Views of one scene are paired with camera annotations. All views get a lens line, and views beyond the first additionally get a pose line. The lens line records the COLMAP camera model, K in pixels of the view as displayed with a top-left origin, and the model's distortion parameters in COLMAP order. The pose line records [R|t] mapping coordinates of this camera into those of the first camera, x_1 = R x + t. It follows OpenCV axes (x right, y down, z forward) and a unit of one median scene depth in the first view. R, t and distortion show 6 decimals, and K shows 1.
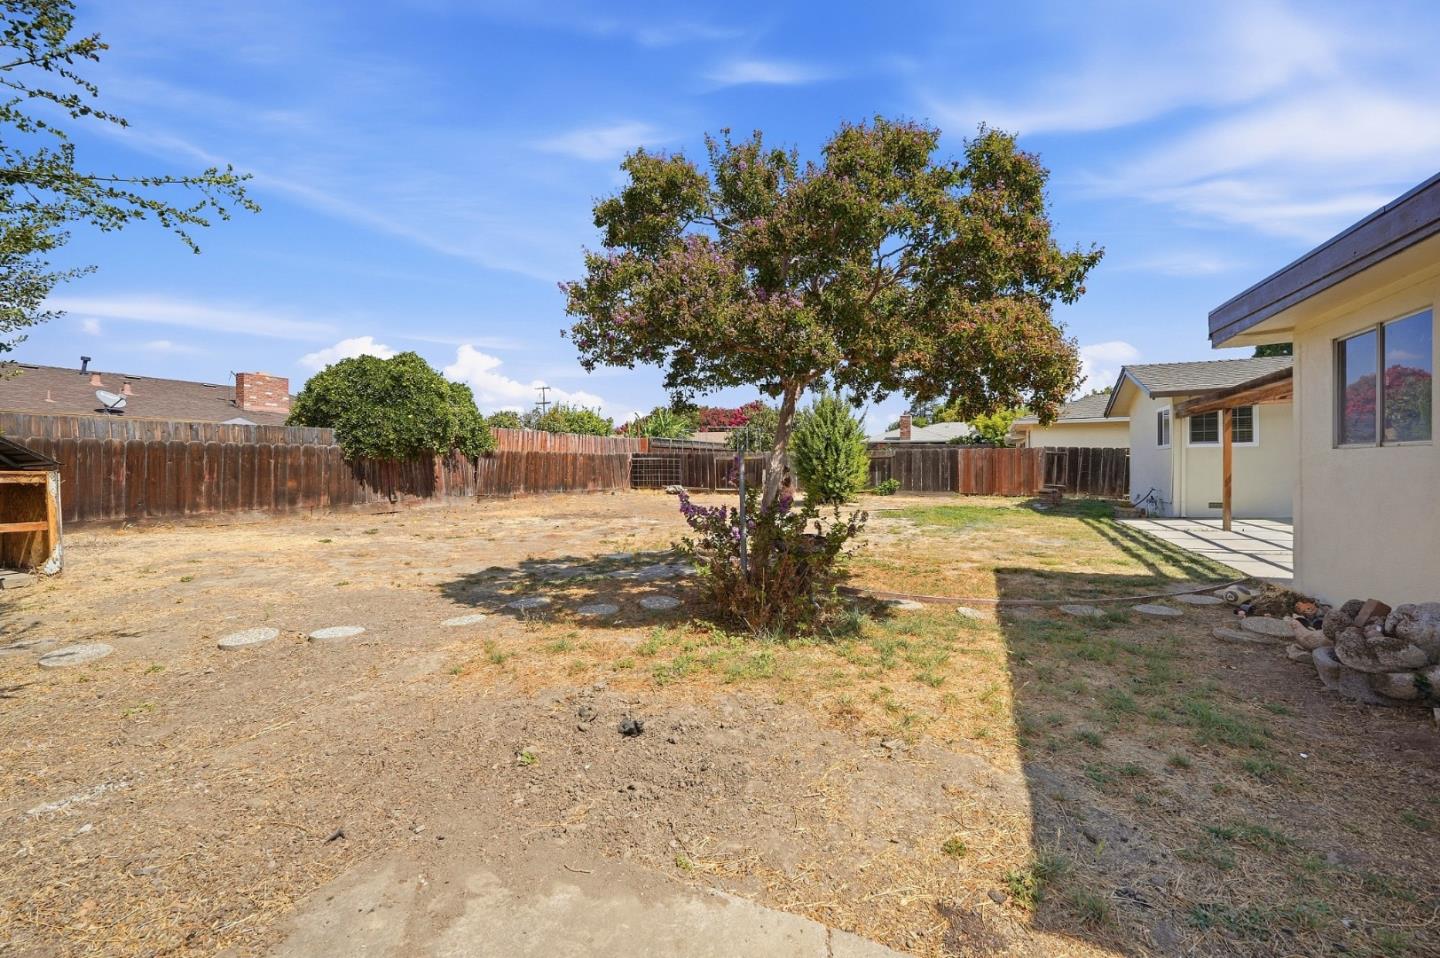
lens RADIAL K [[583.1, 0, 719.6], [0, 583.1, 474.6], [0, 0, 1]] dist [0.002389, -0.000089]
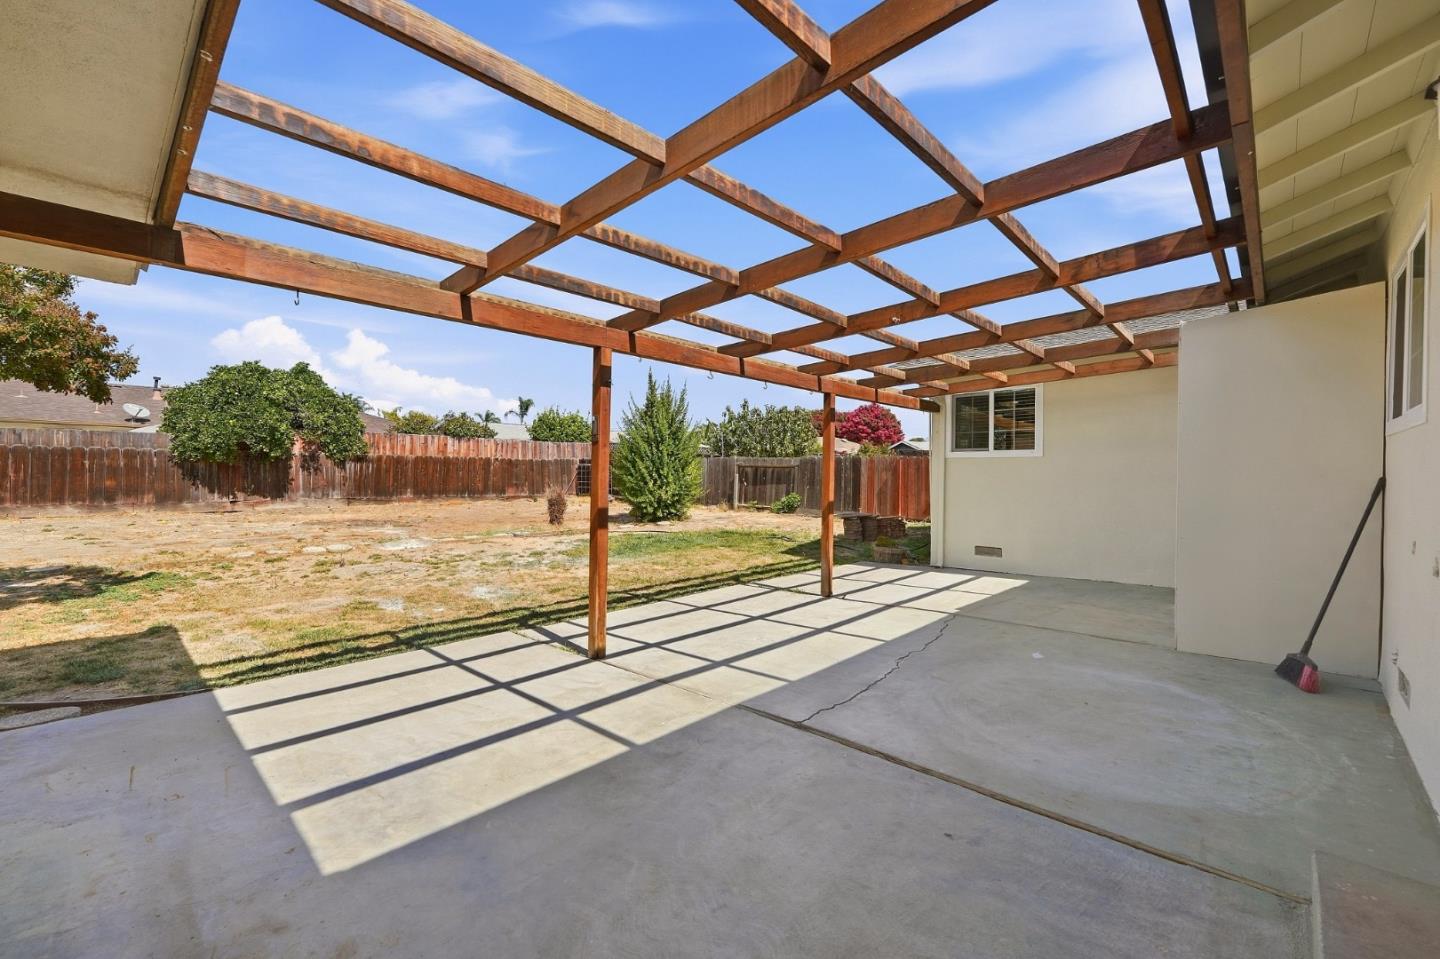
lens RADIAL K [[583.1, 0, 719.6], [0, 583.1, 475.1], [0, 0, 1]] dist [0.002389, -0.000089]
pose [[0.948782, 0.019134, -0.315352, 0.591991], [-0.021821, 0.999749, -0.004990, -0.015369], [0.315177, 0.011616, 0.948962, 0.254390]]
